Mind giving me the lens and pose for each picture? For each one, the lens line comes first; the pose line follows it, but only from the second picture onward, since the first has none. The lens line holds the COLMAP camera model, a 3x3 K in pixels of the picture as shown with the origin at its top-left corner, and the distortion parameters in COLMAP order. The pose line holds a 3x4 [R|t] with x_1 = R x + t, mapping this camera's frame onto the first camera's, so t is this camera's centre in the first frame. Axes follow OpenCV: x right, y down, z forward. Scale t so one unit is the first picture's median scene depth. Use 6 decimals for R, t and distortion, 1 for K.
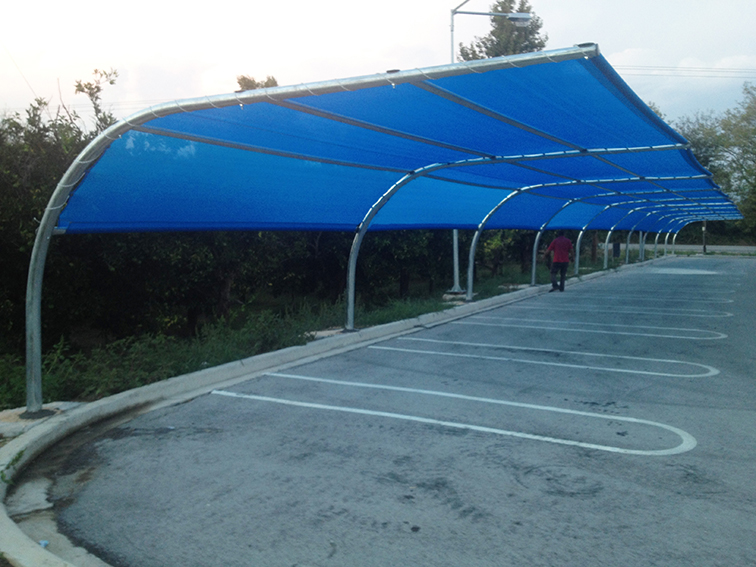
lens RADIAL K [[708.1, 0, 378.0], [0, 708.1, 283.5], [0, 0, 1]] dist [0.134358, -0.274385]
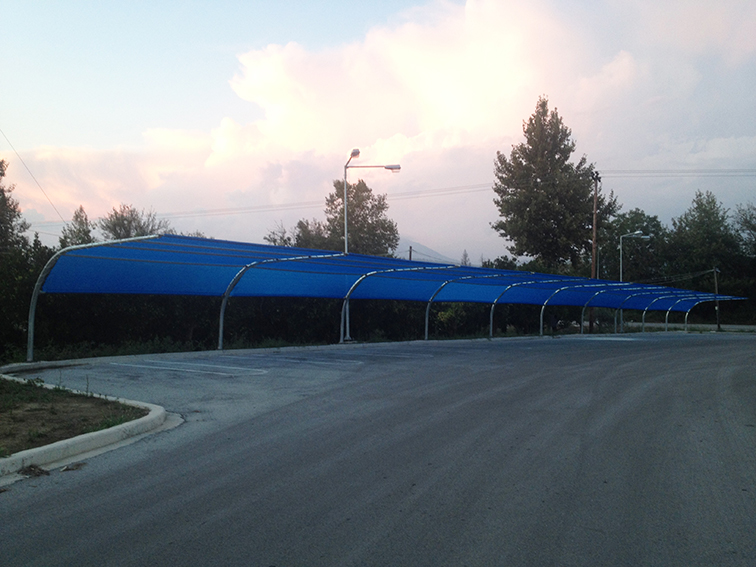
lens RADIAL K [[708.1, 0, 378.0], [0, 708.1, 283.5], [0, 0, 1]] dist [0.134358, -0.274385]
pose [[0.978568, -0.001963, -0.205913, 0.199267], [-0.021867, 0.993310, -0.113389, 0.025297], [0.204758, 0.115462, 0.971979, -0.201987]]
